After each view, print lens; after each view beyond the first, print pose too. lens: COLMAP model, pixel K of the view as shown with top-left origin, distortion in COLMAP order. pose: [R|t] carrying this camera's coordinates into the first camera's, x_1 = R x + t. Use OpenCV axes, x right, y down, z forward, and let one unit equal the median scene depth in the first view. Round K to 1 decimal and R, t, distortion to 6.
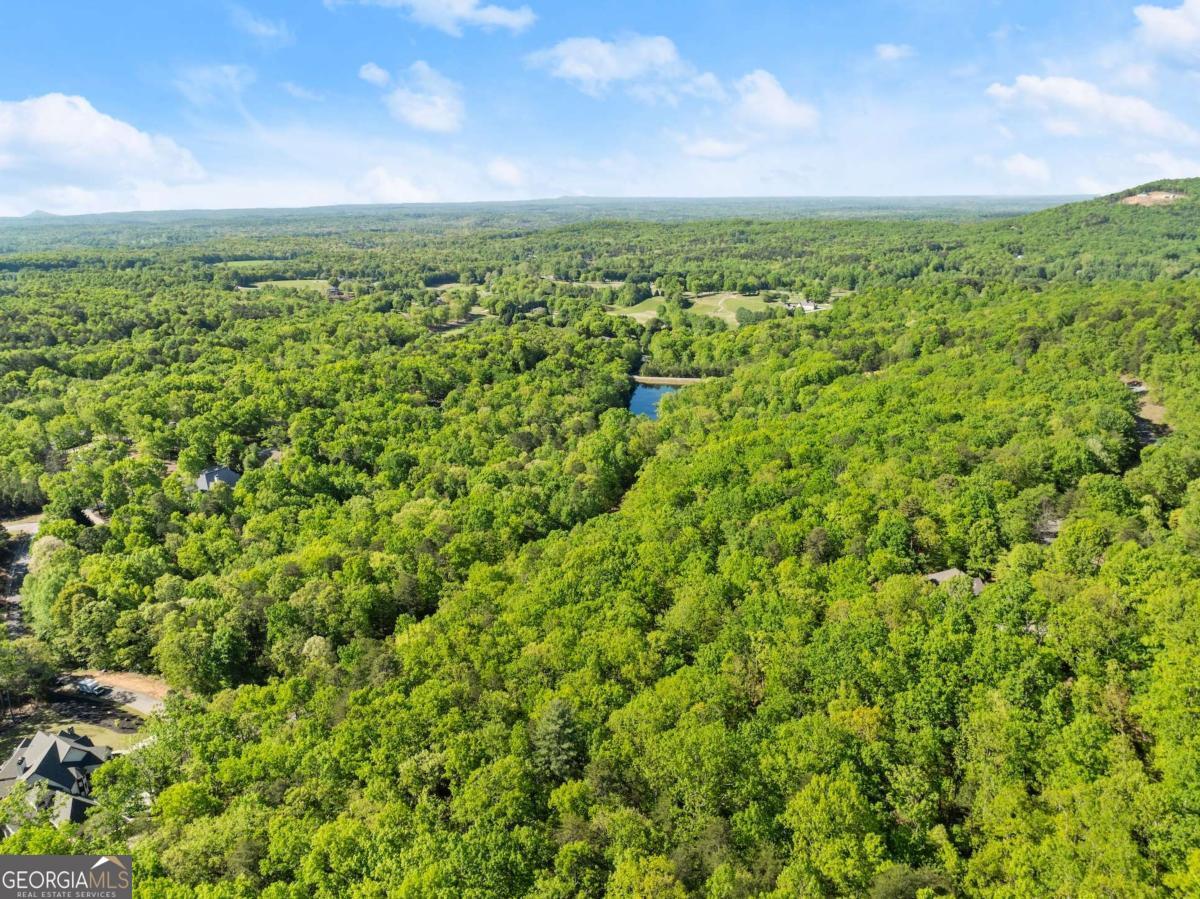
lens RADIAL K [[827.5, 0, 600.0], [0, 827.5, 449.5], [0, 0, 1]] dist [-0.052141, 0.024052]
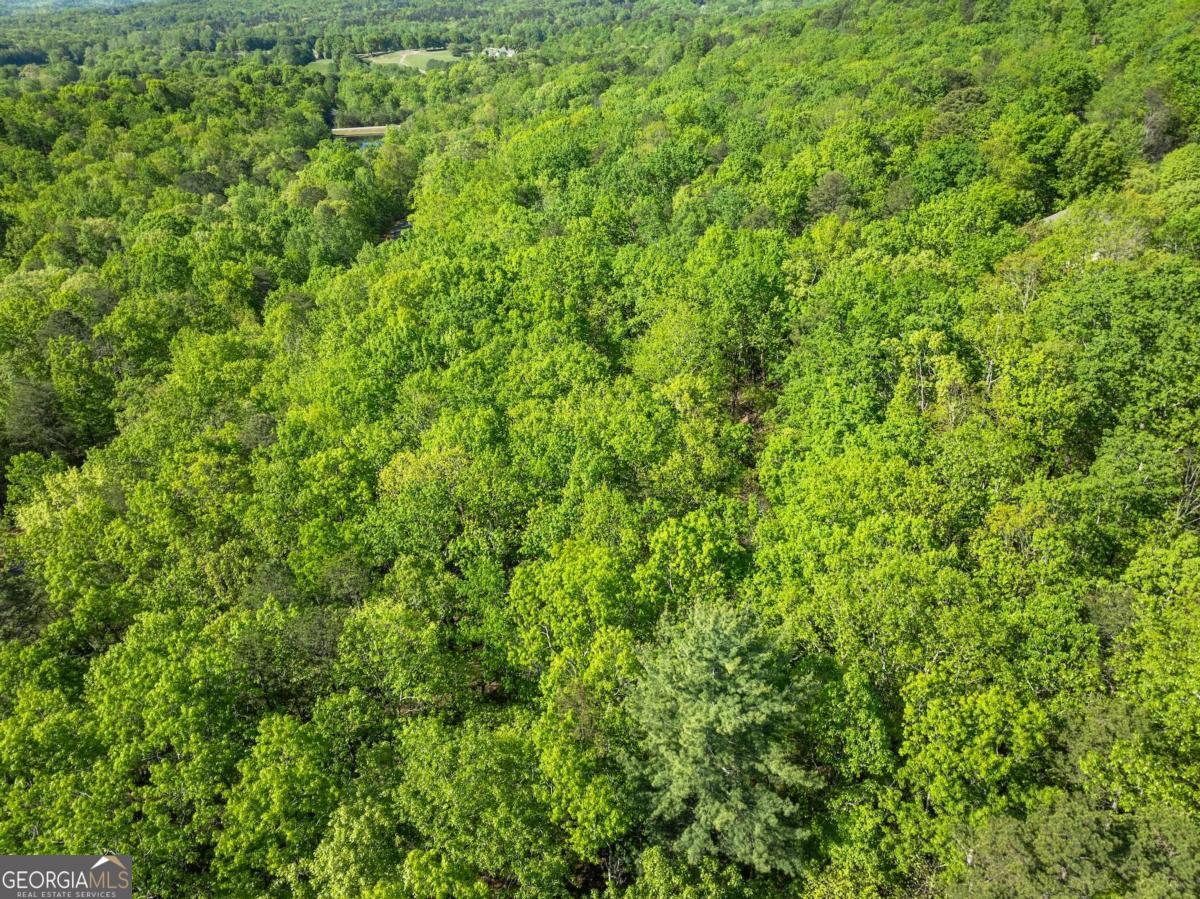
lens RADIAL K [[827.5, 0, 600.0], [0, 827.5, 449.5], [0, 0, 1]] dist [-0.052141, 0.024052]
pose [[0.924896, -0.186224, 0.331494, -0.079013], [0.105448, 0.963278, 0.246935, 0.092214], [-0.365306, -0.193434, 0.910568, 0.387140]]
